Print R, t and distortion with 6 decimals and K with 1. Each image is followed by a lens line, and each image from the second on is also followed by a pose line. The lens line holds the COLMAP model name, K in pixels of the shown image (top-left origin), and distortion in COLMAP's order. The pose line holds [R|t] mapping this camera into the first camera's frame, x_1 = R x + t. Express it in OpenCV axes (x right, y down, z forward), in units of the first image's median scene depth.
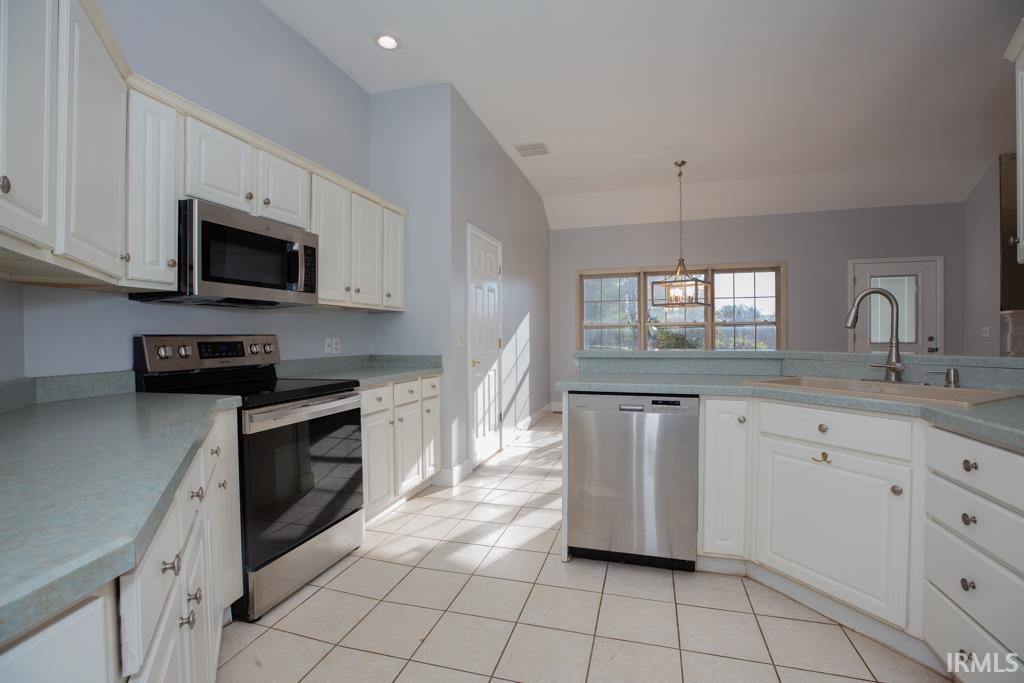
lens RADIAL K [[477.2, 0, 523.6], [0, 477.2, 336.3], [0, 0, 1]] dist [-0.009352, -0.000055]
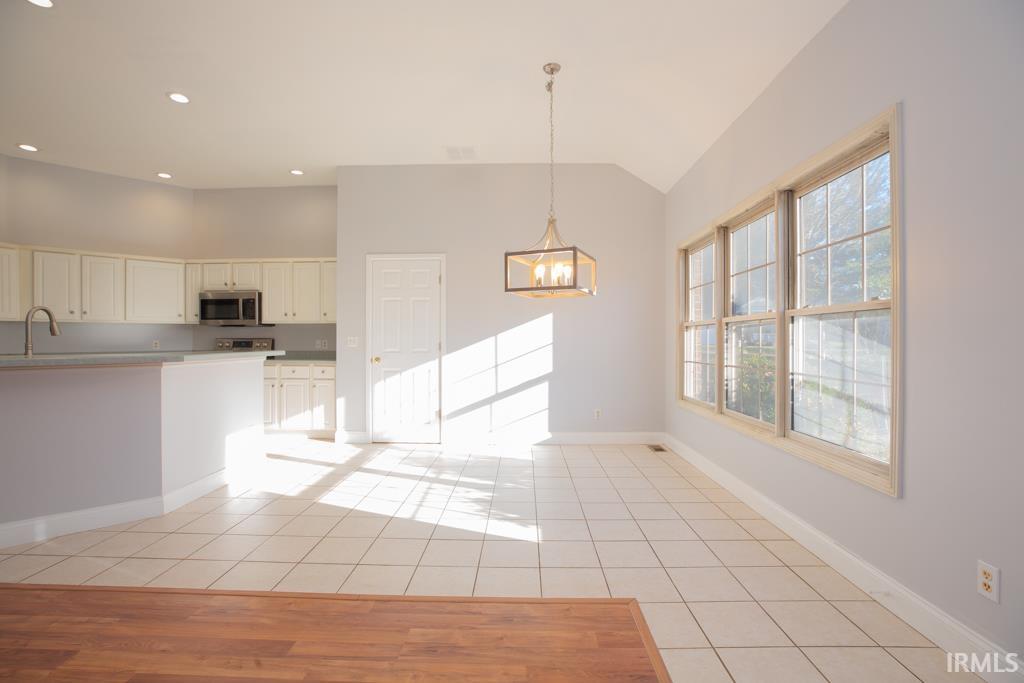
lens RADIAL K [[465.4, 0, 512.0], [0, 465.4, 341.5], [0, 0, 1]] dist [-0.046936, 0.013411]
pose [[0.232302, 0.010542, -0.972587, 0.936318], [-0.004479, 0.999942, 0.009769, -0.007067], [0.972633, 0.002087, 0.232336, 0.828567]]
